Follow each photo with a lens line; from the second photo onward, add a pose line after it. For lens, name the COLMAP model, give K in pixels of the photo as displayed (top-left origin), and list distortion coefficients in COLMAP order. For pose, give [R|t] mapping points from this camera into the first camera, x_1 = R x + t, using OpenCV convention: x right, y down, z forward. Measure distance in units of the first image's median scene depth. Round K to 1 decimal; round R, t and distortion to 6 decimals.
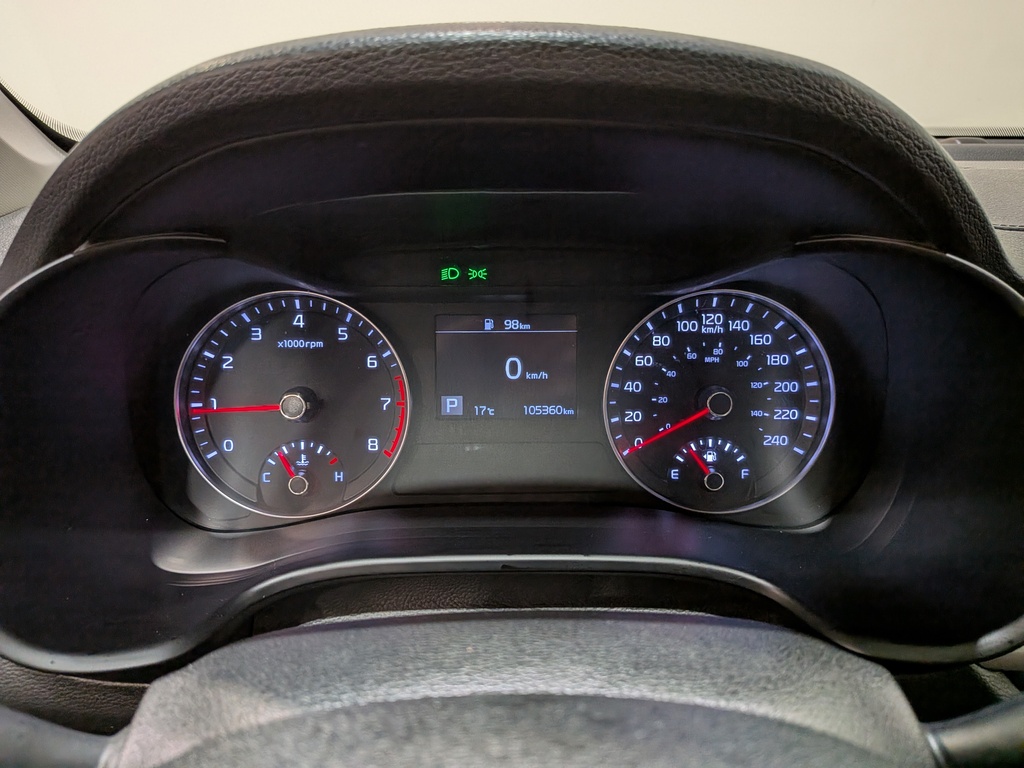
lens RADIAL K [[737.1, 0, 504.5], [0, 737.1, 377.1], [0, 0, 1]] dist [0.051051, -0.090199]
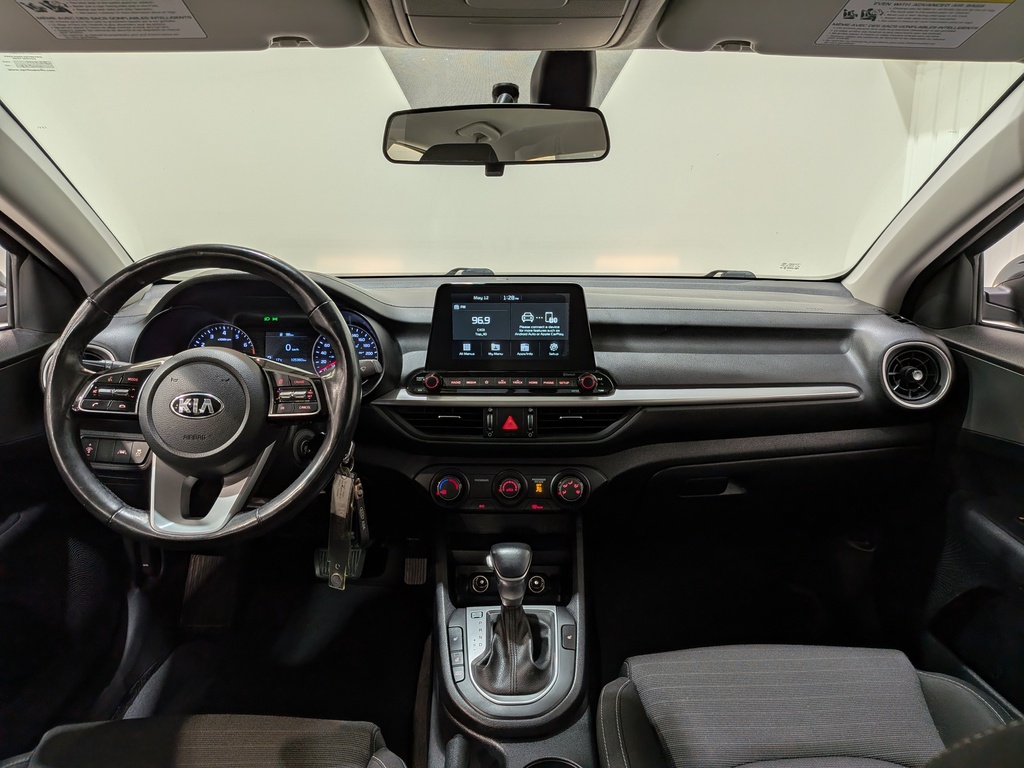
lens RADIAL K [[737.1, 0, 516.1], [0, 737.1, 377.7], [0, 0, 1]] dist [0.051051, -0.090199]
pose [[0.999917, 0.004225, 0.012161, 1.027112], [-0.002552, 0.990919, -0.134434, 0.585548], [-0.012619, 0.134391, 0.990848, -2.383674]]
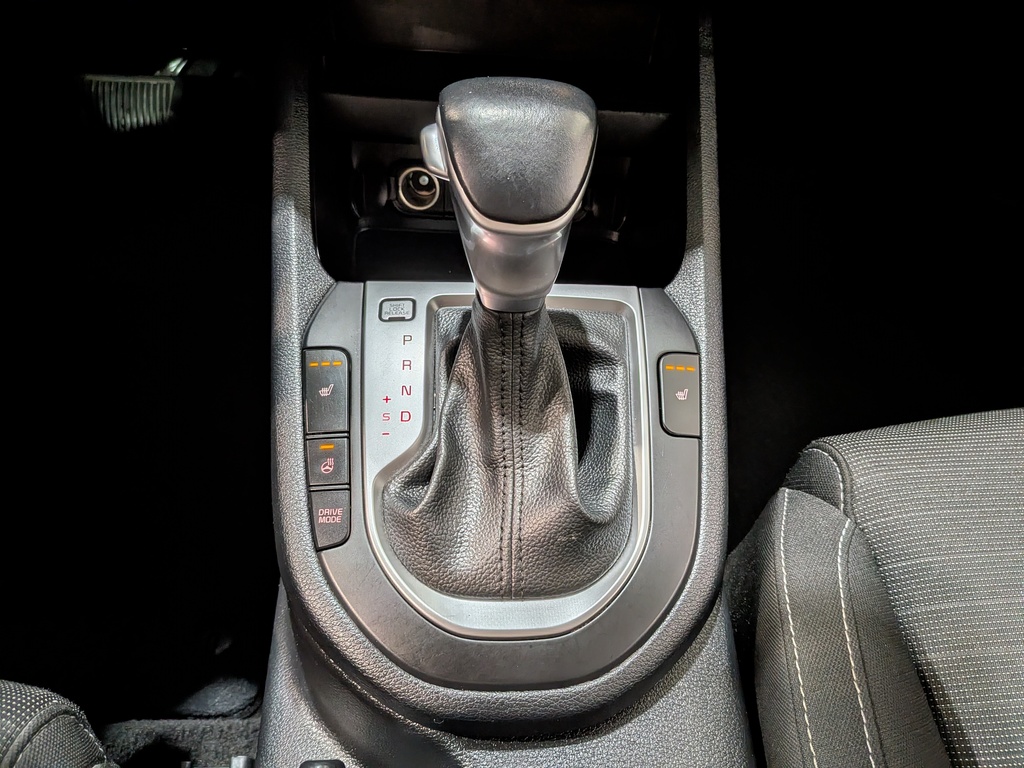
lens RADIAL K [[737.1, 0, 513.1], [0, 737.1, 388.7], [0, 0, 1]] dist [0.051051, -0.090199]
pose [[0.997498, 0.027867, 0.064964, 1.000269], [-0.054343, 0.890048, 0.452616, 0.776498], [-0.045208, -0.455014, 0.889336, -0.256110]]
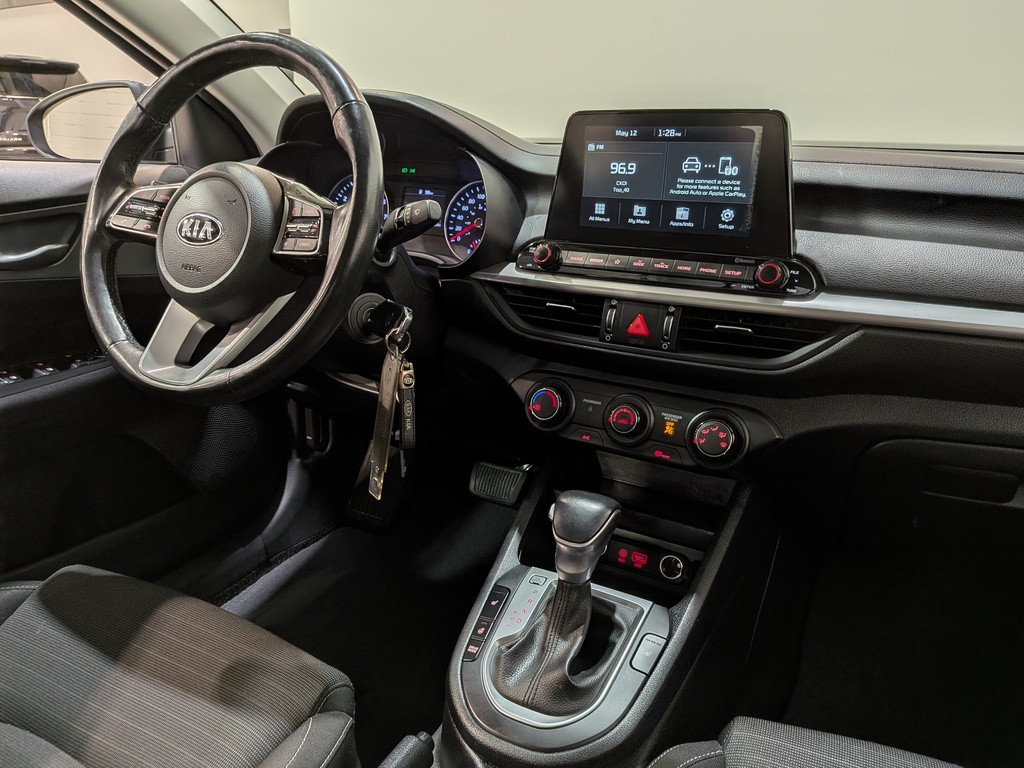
lens RADIAL K [[737.1, 0, 511.7], [0, 737.1, 387.5], [0, 0, 1]] dist [0.051051, -0.090199]
pose [[0.876884, 0.168539, -0.450188, 1.689389], [-0.192432, 0.981282, -0.007457, 0.617939], [0.440505, 0.093169, 0.892903, -1.306572]]
